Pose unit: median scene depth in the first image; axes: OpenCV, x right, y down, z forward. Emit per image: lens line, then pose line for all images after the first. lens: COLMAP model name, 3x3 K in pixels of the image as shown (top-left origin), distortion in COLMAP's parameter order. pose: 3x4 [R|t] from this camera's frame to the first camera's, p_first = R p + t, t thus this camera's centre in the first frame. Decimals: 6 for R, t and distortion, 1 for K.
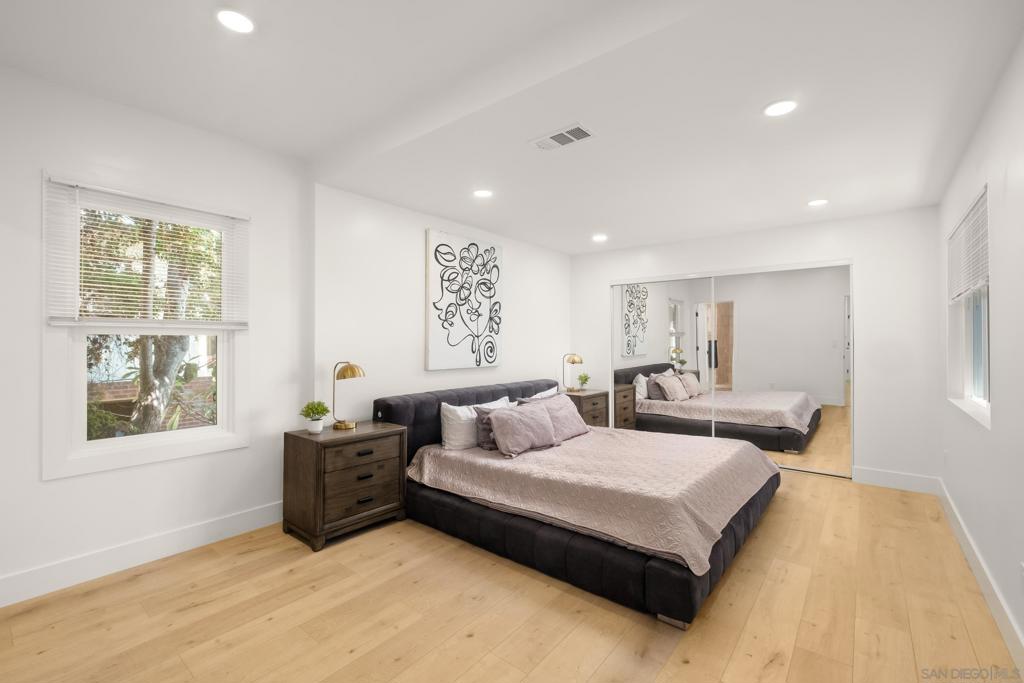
lens RADIAL K [[442.9, 0, 507.9], [0, 442.9, 337.3], [0, 0, 1]] dist [0.002432, -0.000682]
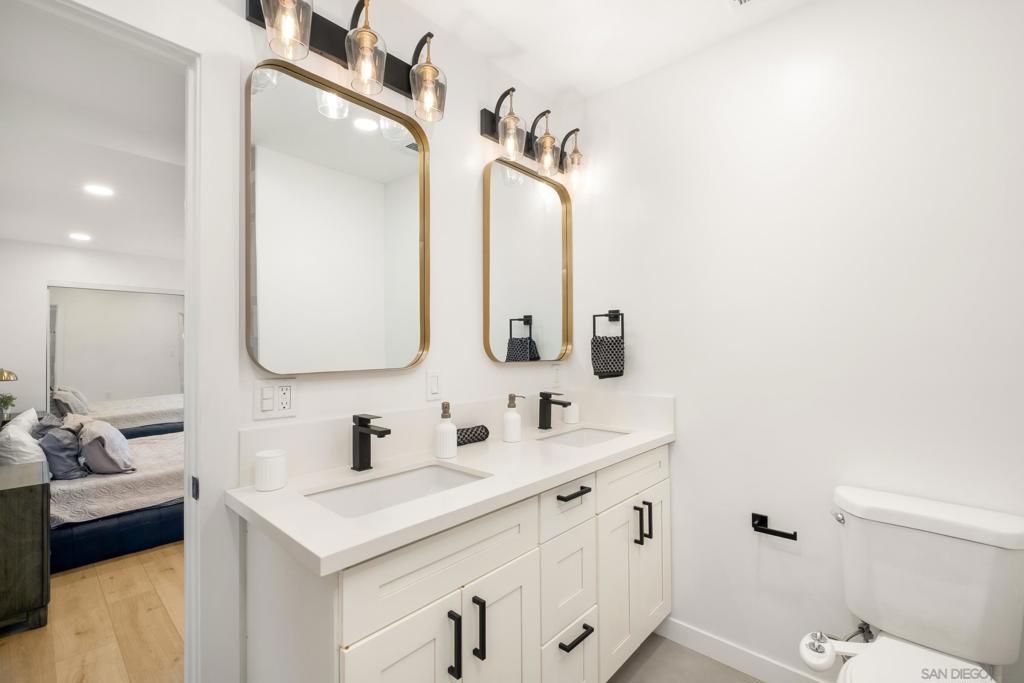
lens RADIAL K [[442.9, 0, 514.1], [0, 442.9, 338.5], [0, 0, 1]] dist [0.002432, -0.000682]
pose [[0.046938, 0.021902, 0.998658, -1.066210], [-0.001320, 0.999760, -0.021864, -0.001612], [-0.998897, -0.000292, 0.046955, 0.131483]]
